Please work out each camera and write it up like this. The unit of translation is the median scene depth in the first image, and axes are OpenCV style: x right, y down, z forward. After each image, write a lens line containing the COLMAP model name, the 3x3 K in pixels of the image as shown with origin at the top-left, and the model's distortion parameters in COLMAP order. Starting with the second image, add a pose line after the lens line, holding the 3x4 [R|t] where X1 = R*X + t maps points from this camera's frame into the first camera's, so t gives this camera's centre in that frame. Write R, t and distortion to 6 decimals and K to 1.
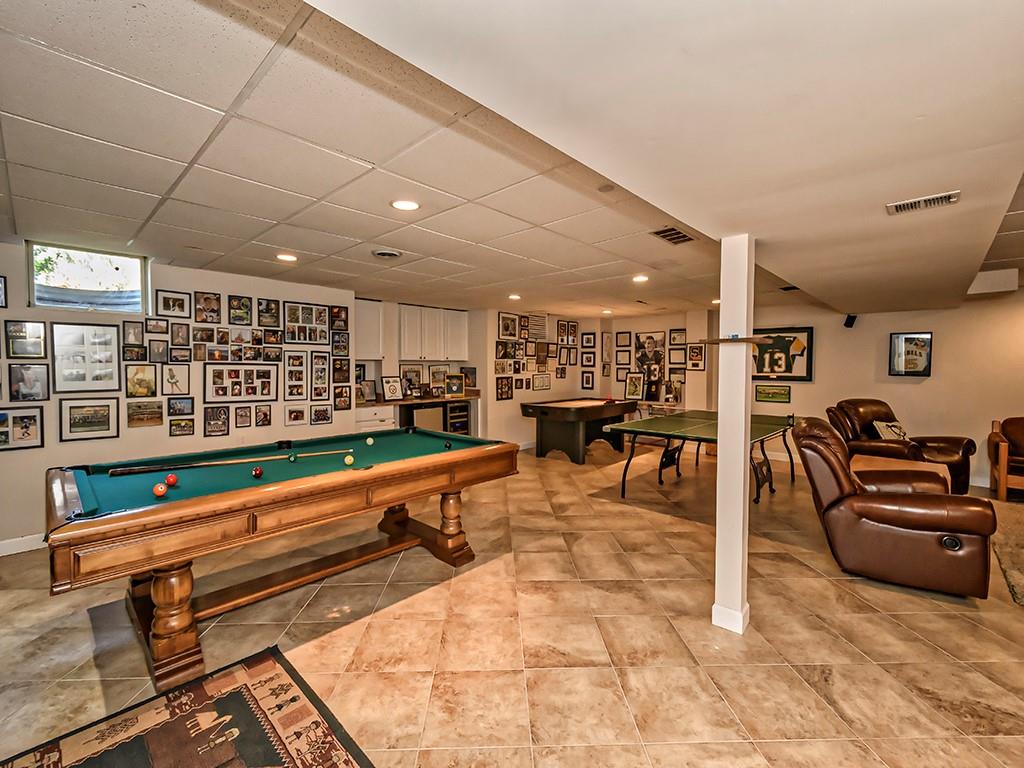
lens RADIAL K [[444.1, 0, 514.4], [0, 444.1, 379.7], [0, 0, 1]] dist [0.002195, 0.000058]
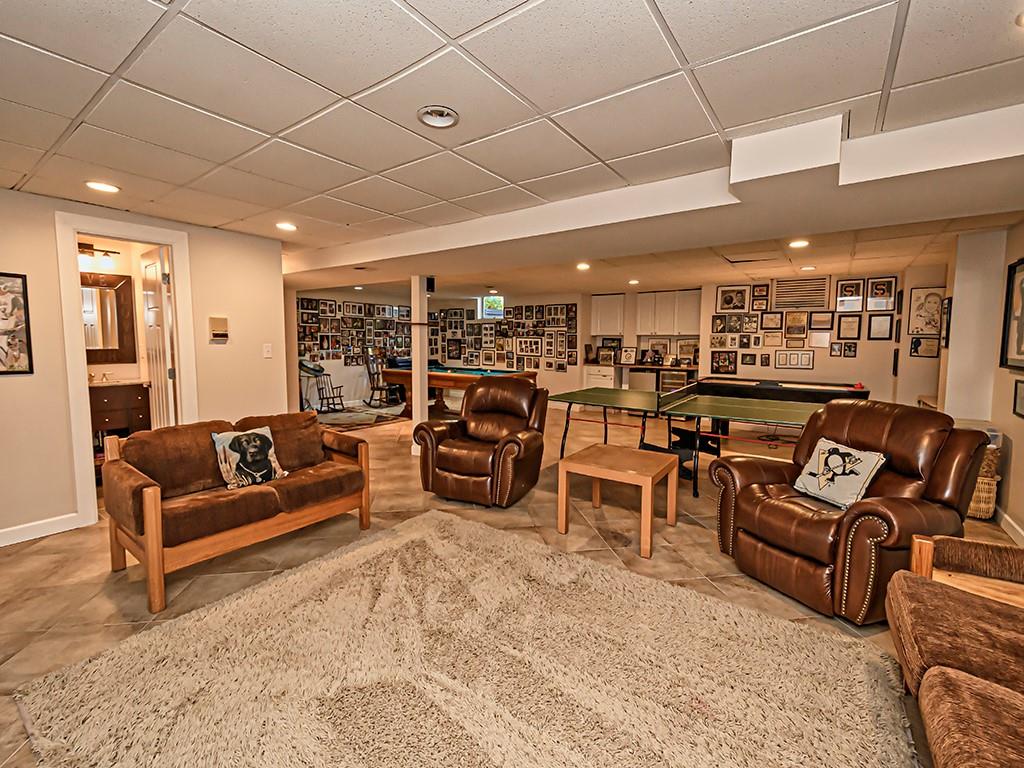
lens RADIAL K [[444.1, 0, 514.0], [0, 444.1, 378.4], [0, 0, 1]] dist [0.002195, 0.000058]
pose [[0.119541, 0.085934, -0.989103, 1.353889], [-0.039733, 0.995863, 0.081719, -0.011743], [0.992034, 0.029532, 0.122461, 0.613429]]
